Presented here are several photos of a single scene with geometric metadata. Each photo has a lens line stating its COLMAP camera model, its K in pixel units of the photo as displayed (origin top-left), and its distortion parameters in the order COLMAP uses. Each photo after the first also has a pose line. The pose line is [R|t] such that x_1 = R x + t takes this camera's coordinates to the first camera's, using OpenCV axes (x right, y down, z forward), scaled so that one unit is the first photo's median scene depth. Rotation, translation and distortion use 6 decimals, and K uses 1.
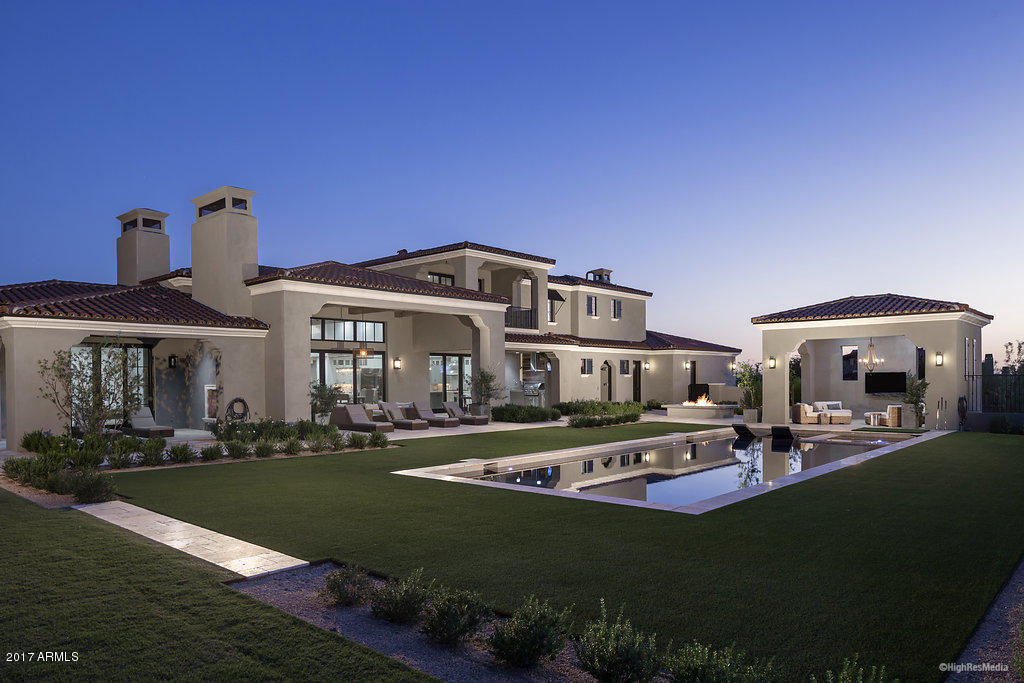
lens RADIAL K [[714.6, 0, 509.5], [0, 714.6, 367.8], [0, 0, 1]] dist [-0.001291, 0.001158]
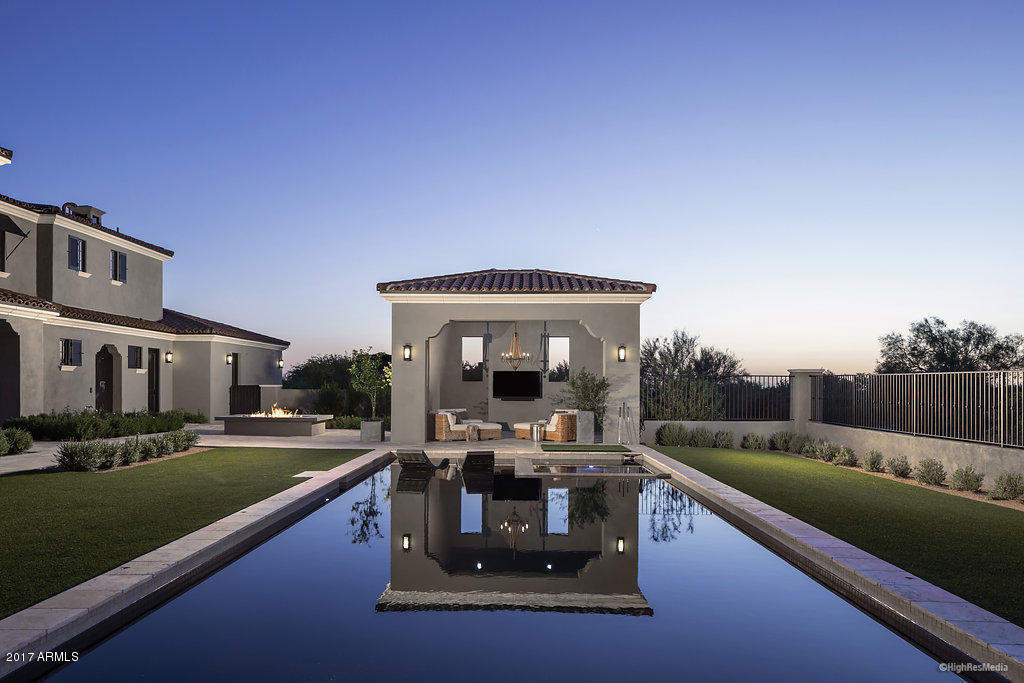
lens RADIAL K [[727.0, 0, 509.9], [0, 727.0, 391.4], [0, 0, 1]] dist [-0.001835, -0.001637]
pose [[0.765885, 0.005168, 0.642956, 0.000726], [-0.021049, 0.999633, 0.017039, 0.011524], [-0.642633, -0.026584, 0.765713, 0.295745]]
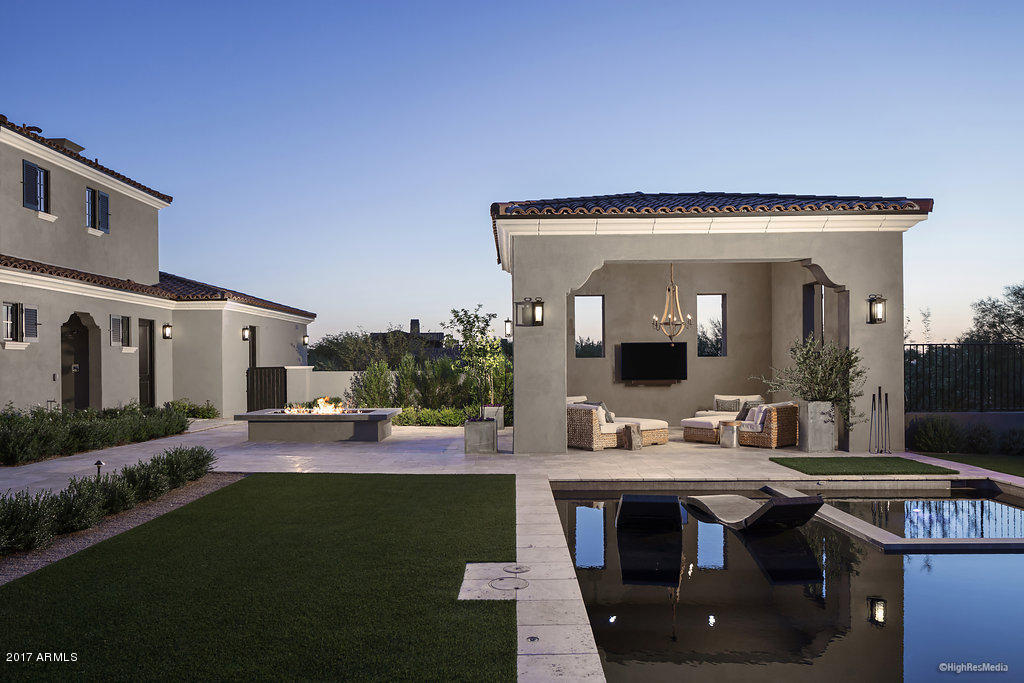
lens RADIAL K [[714.6, 0, 509.5], [0, 714.6, 367.8], [0, 0, 1]] dist [-0.001291, 0.001158]
pose [[0.765002, -0.004011, 0.644016, 0.056239], [-0.007939, 0.999846, 0.015658, 0.014041], [-0.643979, -0.017091, 0.764852, 0.490660]]
